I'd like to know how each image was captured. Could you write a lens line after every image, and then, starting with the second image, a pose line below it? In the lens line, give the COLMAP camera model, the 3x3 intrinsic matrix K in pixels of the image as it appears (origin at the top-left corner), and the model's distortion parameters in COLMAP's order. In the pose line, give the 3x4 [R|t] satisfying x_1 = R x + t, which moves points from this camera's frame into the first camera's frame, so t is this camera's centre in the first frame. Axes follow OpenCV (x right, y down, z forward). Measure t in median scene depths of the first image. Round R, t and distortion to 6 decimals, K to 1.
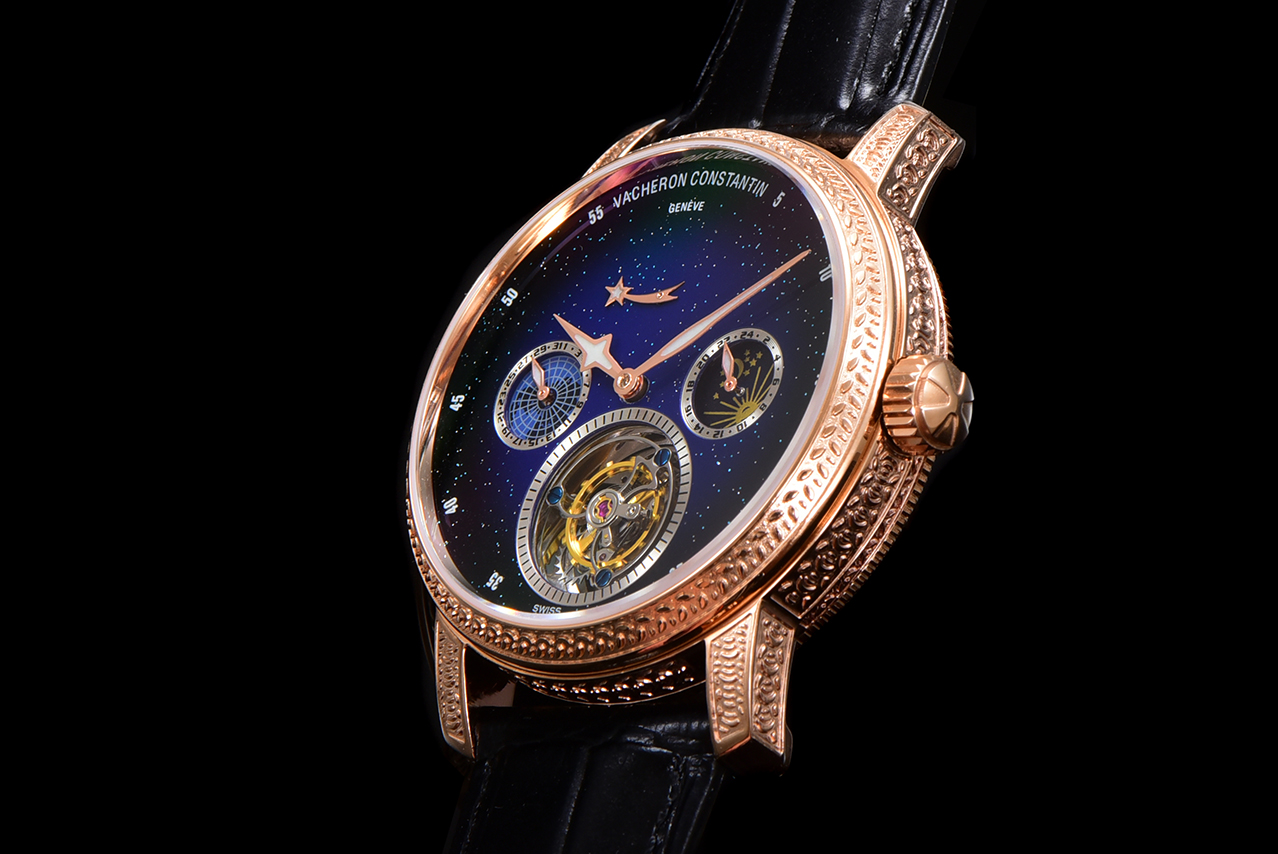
lens RADIAL K [[7384.1, 0, 638.0], [0, 7384.1, 430.1], [0, 0, 1]] dist [0.080091, 0.000000]
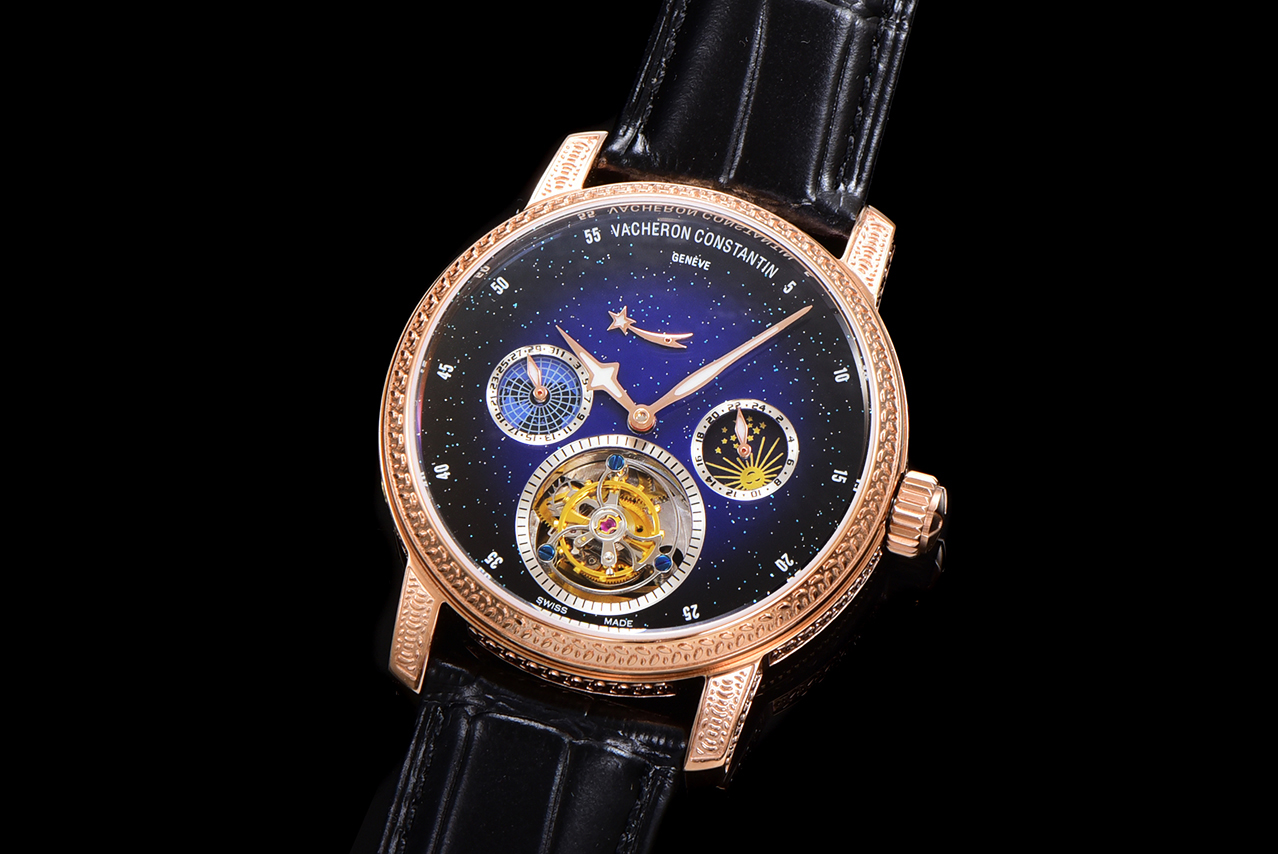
lens RADIAL K [[7384.1, 0, 640.5], [0, 7384.1, 424.9], [0, 0, 1]] dist [0.080091, 0.000000]
pose [[0.824476, 0.159383, 0.542988, -0.623539], [-0.280188, 0.948624, 0.146991, -0.173631], [-0.491664, -0.273330, 0.826775, 0.042437]]
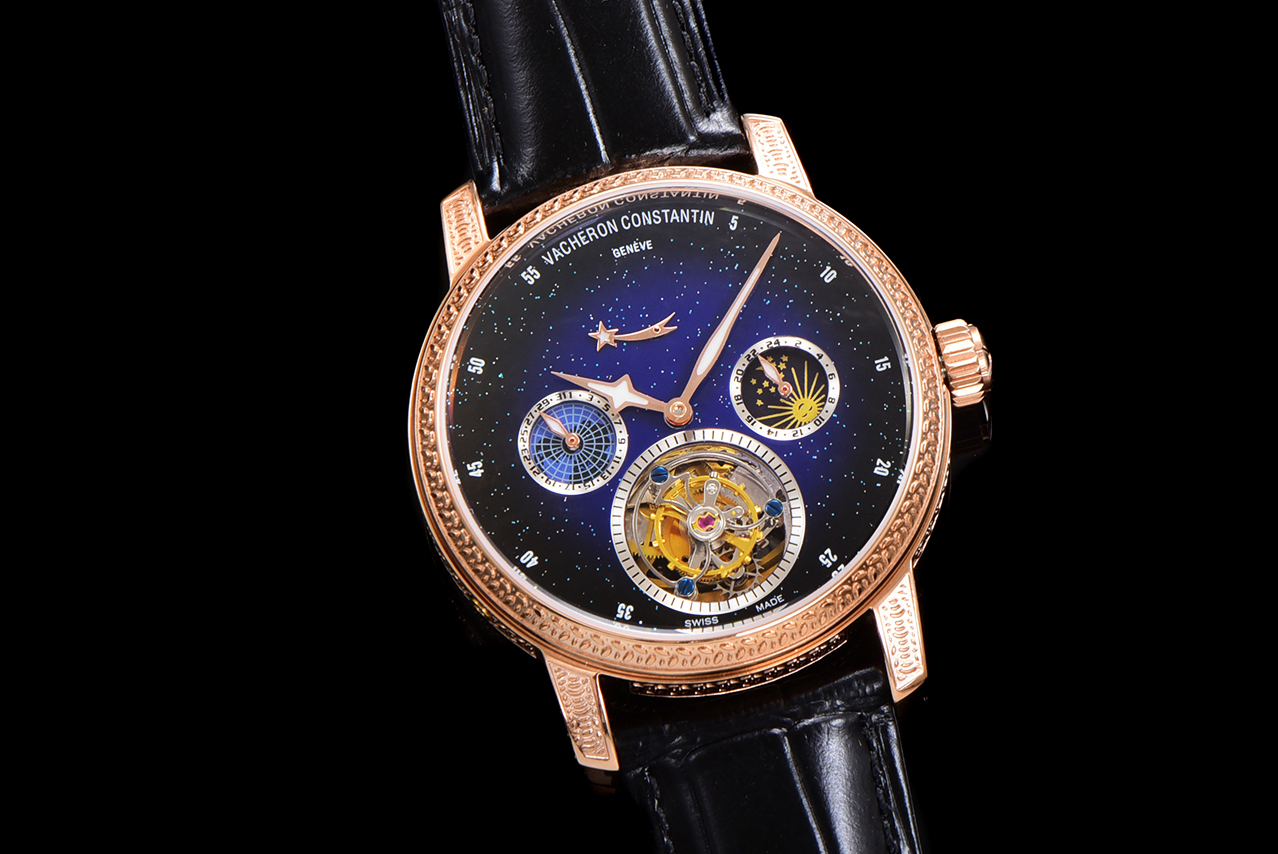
lens RADIAL K [[7384.1, 0, 641.1], [0, 7384.1, 426.6], [0, 0, 1]] dist [0.080091, 0.000000]
pose [[0.693434, -0.244758, 0.677674, -0.764002], [0.196070, 0.969142, 0.149399, -0.172261], [-0.693329, 0.029273, 0.720026, 0.188538]]
